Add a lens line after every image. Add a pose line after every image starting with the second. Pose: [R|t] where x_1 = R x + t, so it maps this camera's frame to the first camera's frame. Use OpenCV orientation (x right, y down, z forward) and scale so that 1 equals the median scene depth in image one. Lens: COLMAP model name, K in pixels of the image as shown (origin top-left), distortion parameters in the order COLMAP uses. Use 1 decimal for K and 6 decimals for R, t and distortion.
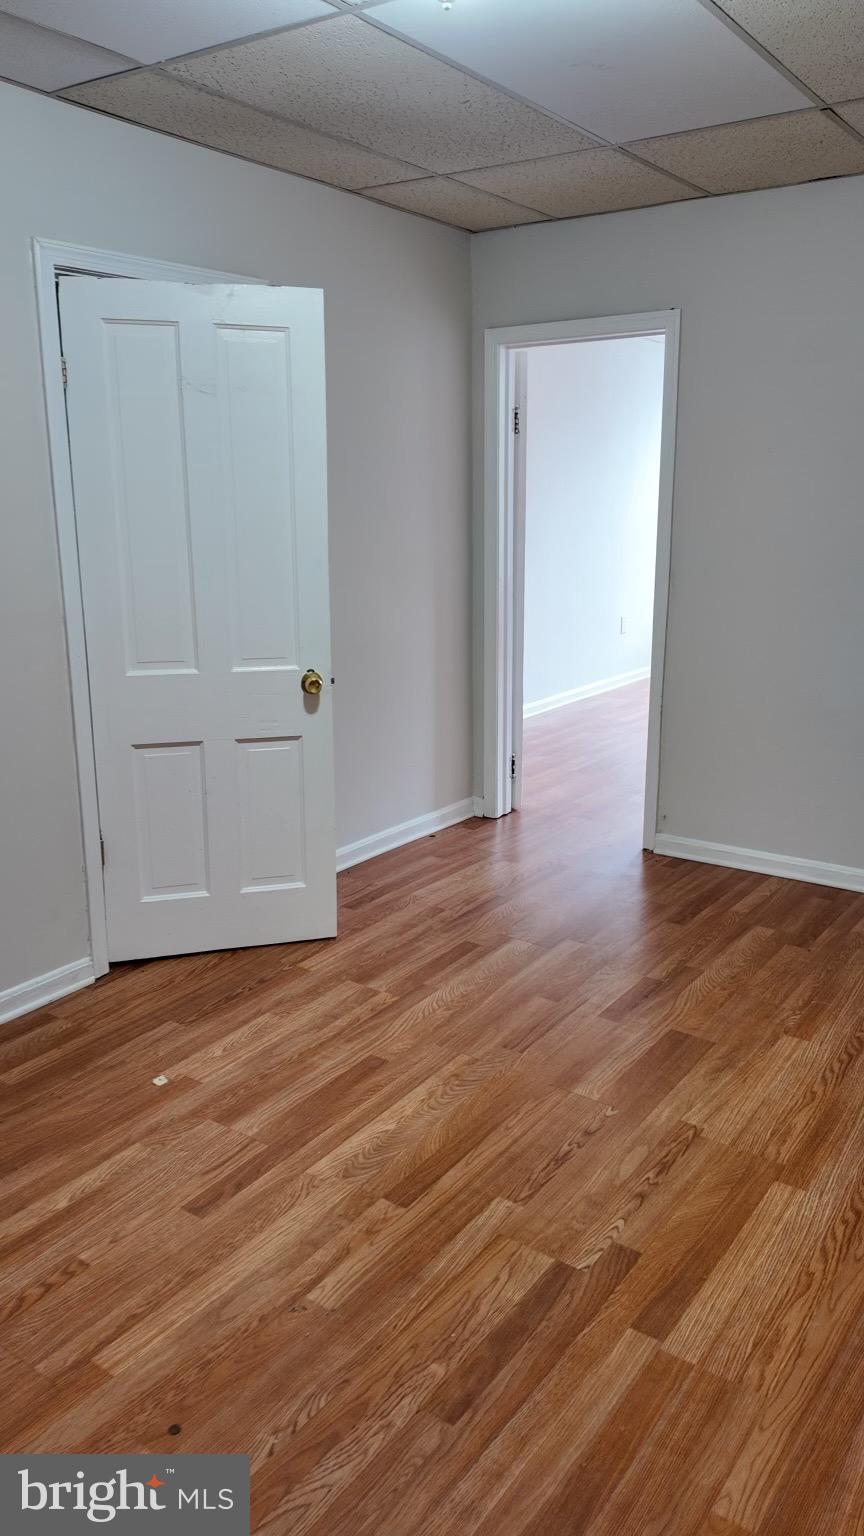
lens RADIAL K [[1013.4, 0, 435.1], [0, 1013.4, 694.6], [0, 0, 1]] dist [0.071543, -0.083105]
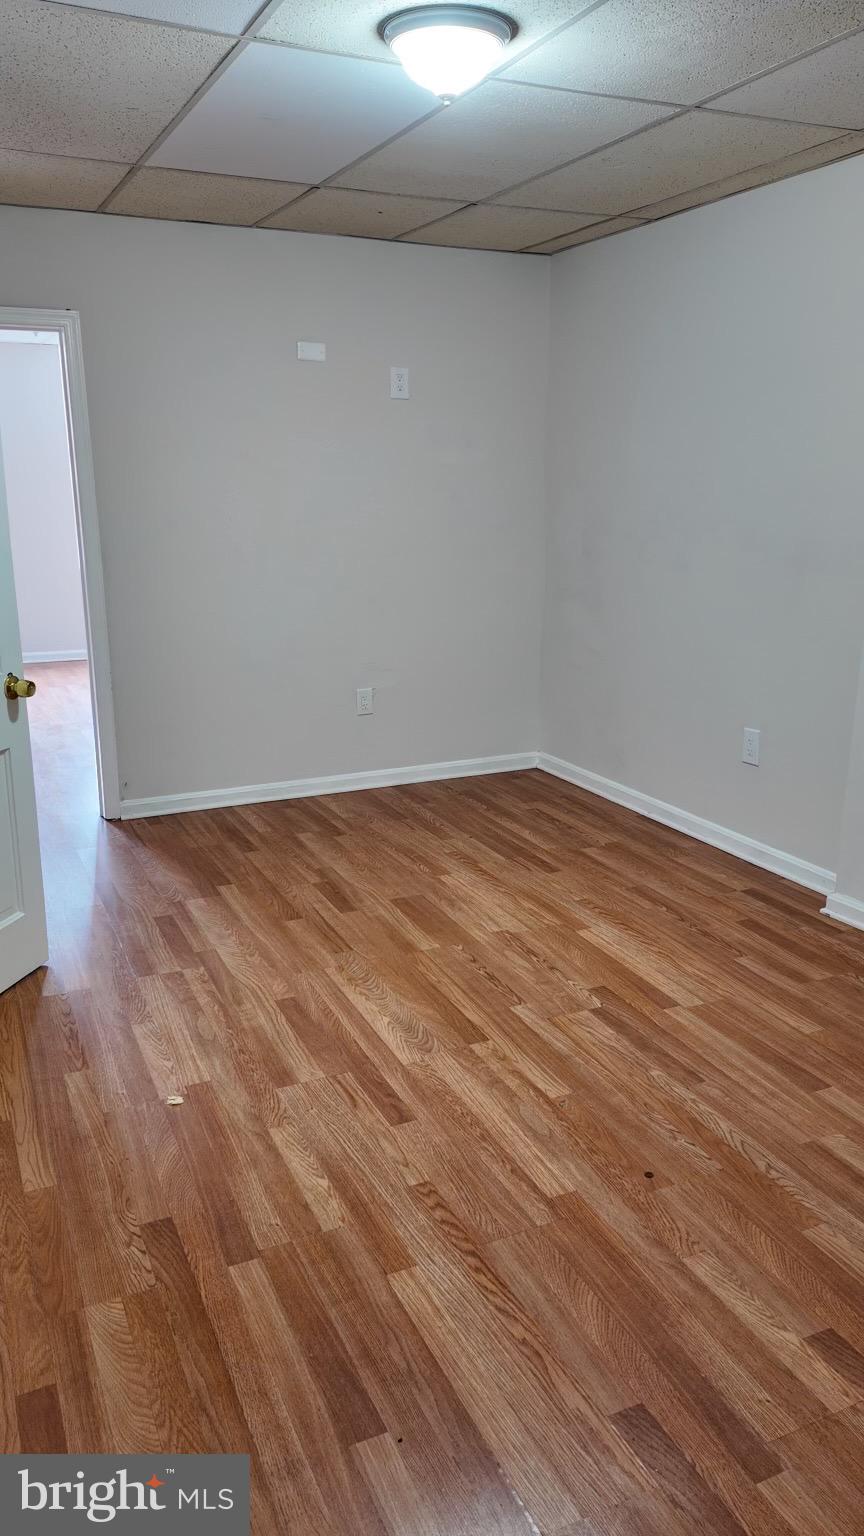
lens RADIAL K [[1109.4, 0, 435.0], [0, 1109.4, 763.7], [0, 0, 1]] dist [0.088769, -0.107010]
pose [[0.533330, -0.215503, 0.817996, -0.946324], [0.174549, 0.974230, 0.142858, 0.003785], [-0.827702, 0.066590, 0.557202, 0.300191]]
